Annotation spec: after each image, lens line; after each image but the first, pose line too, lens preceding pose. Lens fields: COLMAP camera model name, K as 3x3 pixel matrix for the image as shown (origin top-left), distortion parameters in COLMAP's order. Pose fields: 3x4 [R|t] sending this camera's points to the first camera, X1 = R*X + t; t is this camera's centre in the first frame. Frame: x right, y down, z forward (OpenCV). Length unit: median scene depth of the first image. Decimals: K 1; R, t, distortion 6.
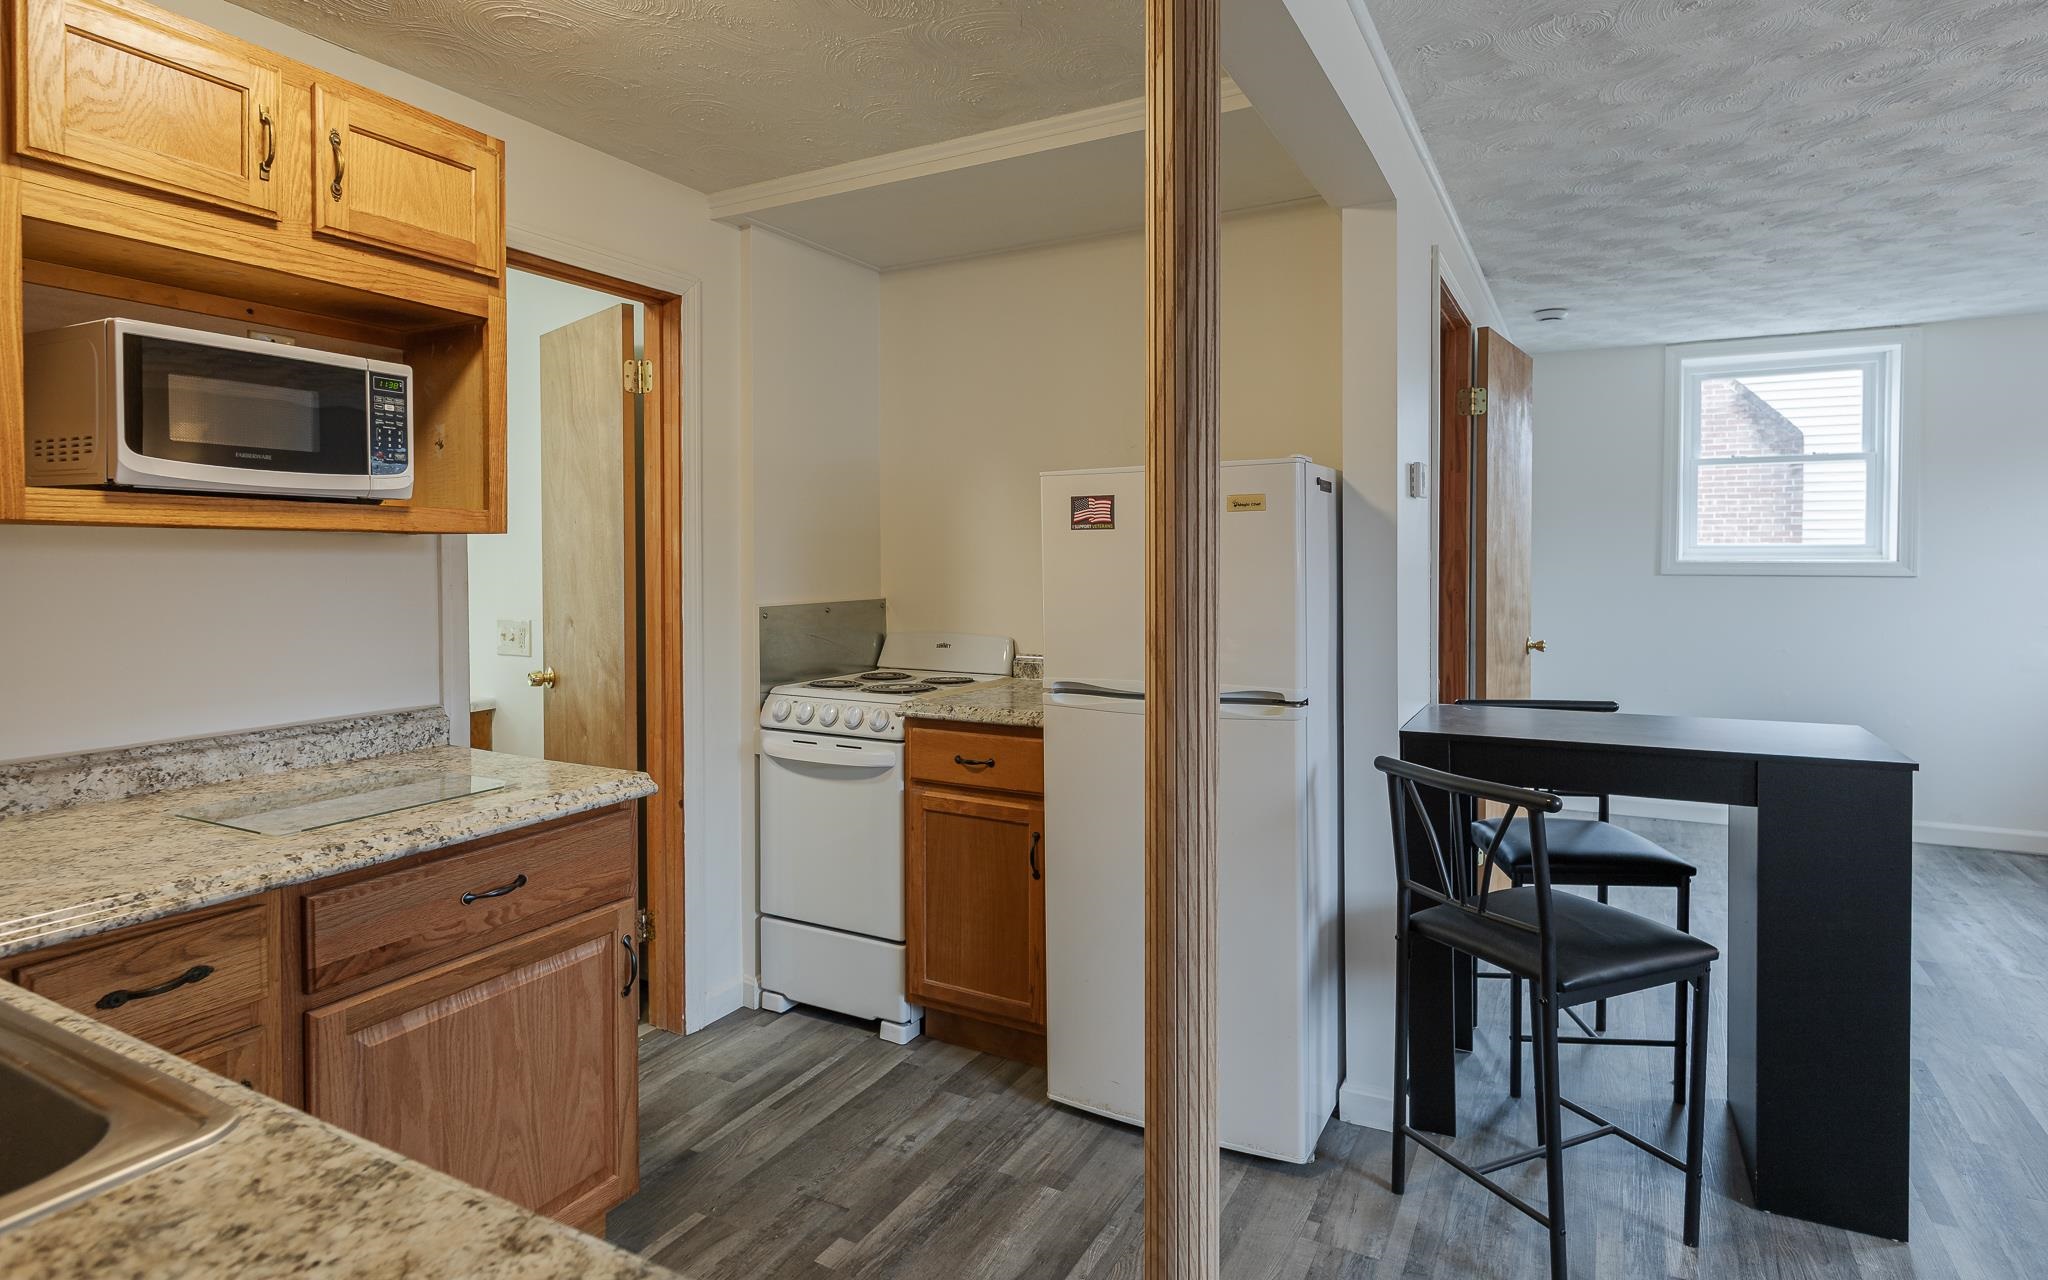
lens RADIAL K [[1076.9, 0, 1027.4], [0, 1076.9, 606.8], [0, 0, 1]] dist [0.000469, -0.000797]
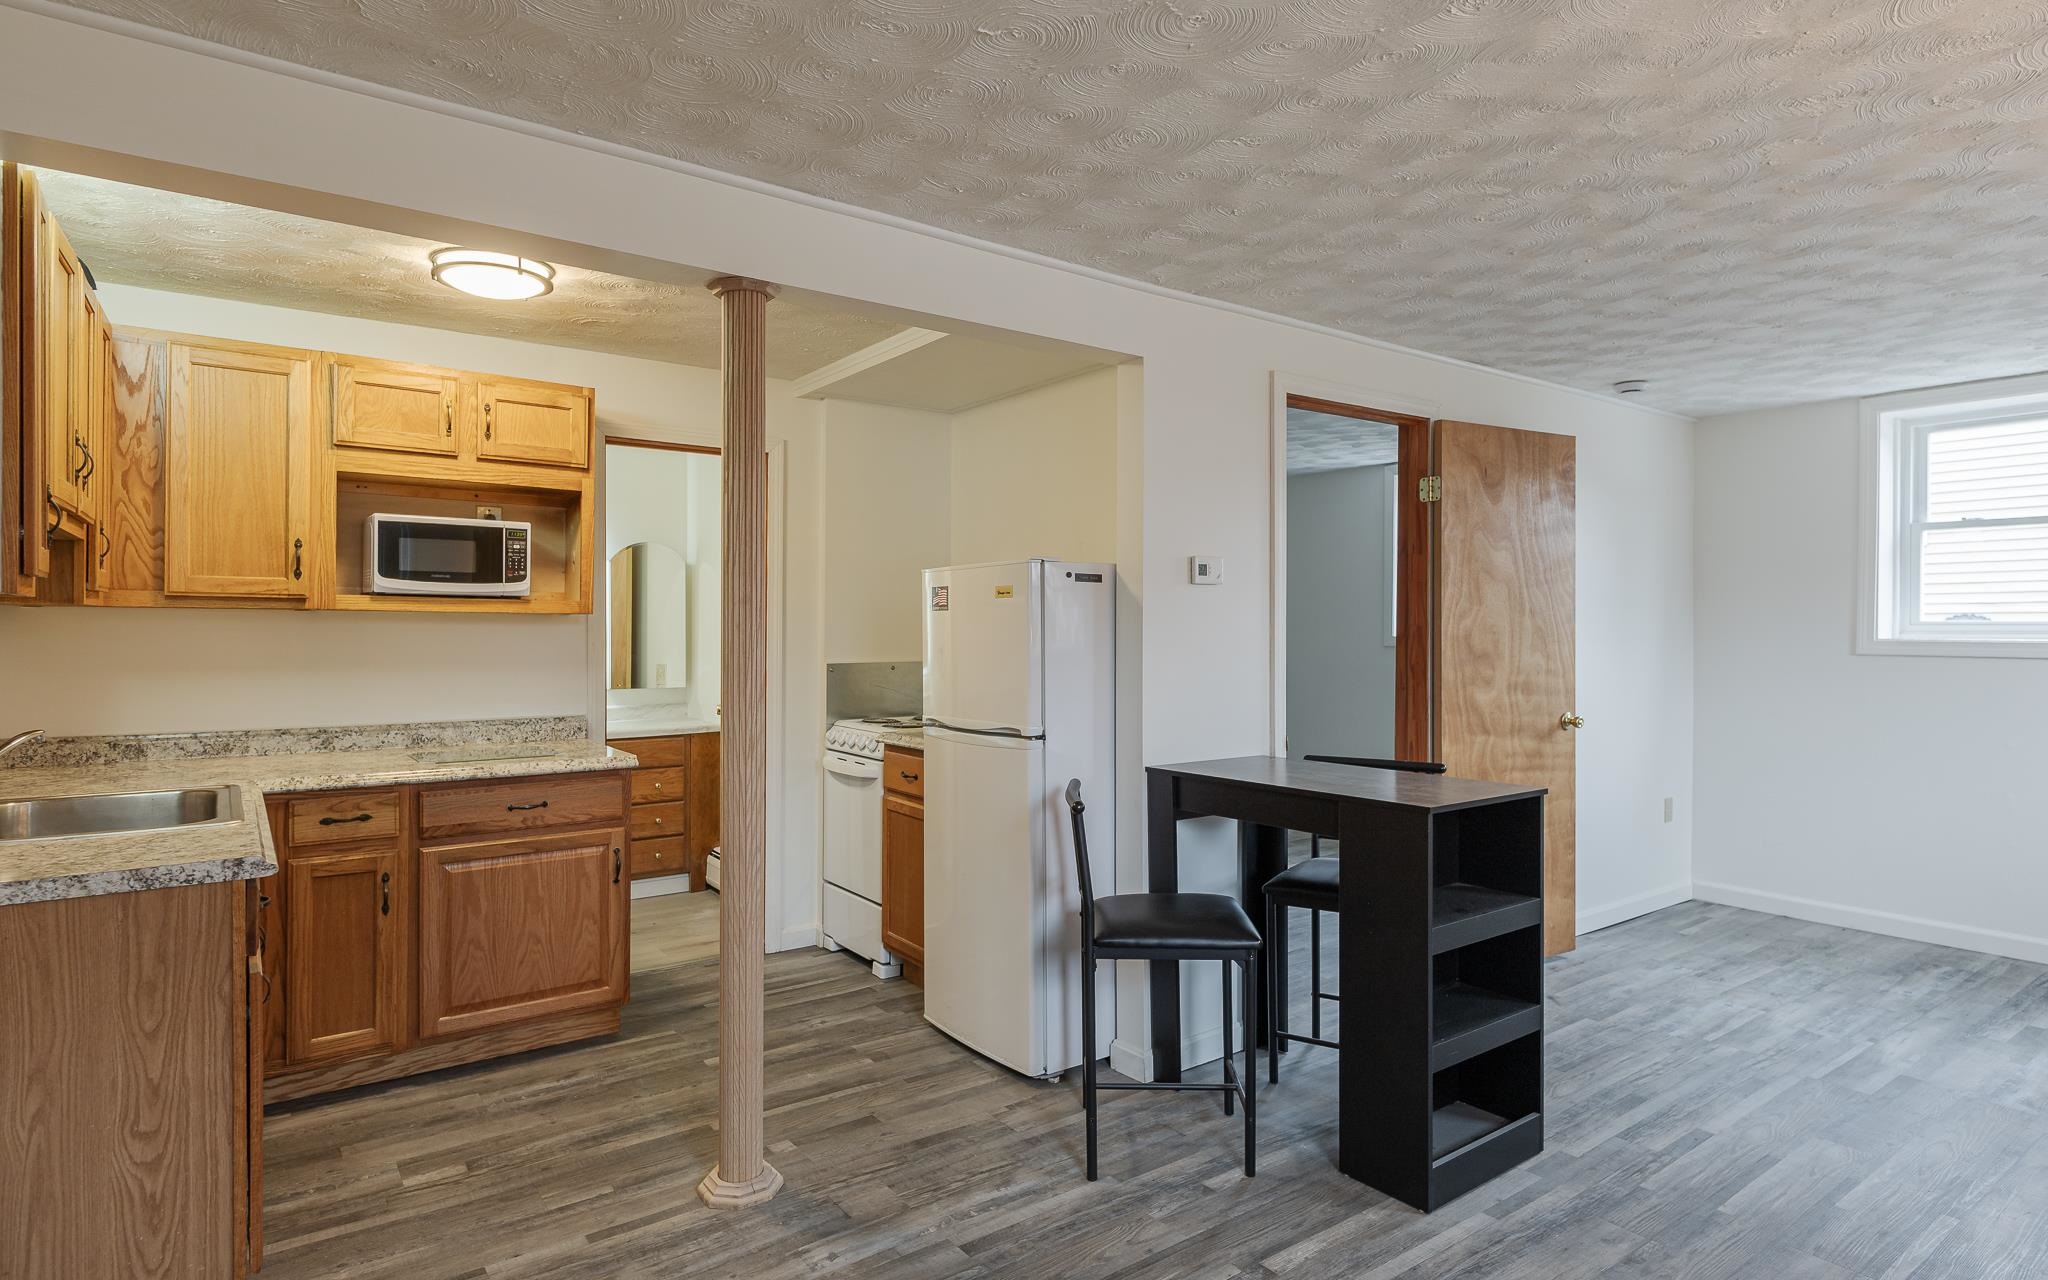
lens RADIAL K [[1084.7, 0, 1021.9], [0, 1084.7, 665.0], [0, 0, 1]] dist [0.002569, 0.000199]
pose [[0.901982, 0.020618, -0.431281, 0.925814], [-0.026101, 0.999636, -0.006798, 0.007650], [0.430984, 0.017388, 0.902192, -0.282004]]
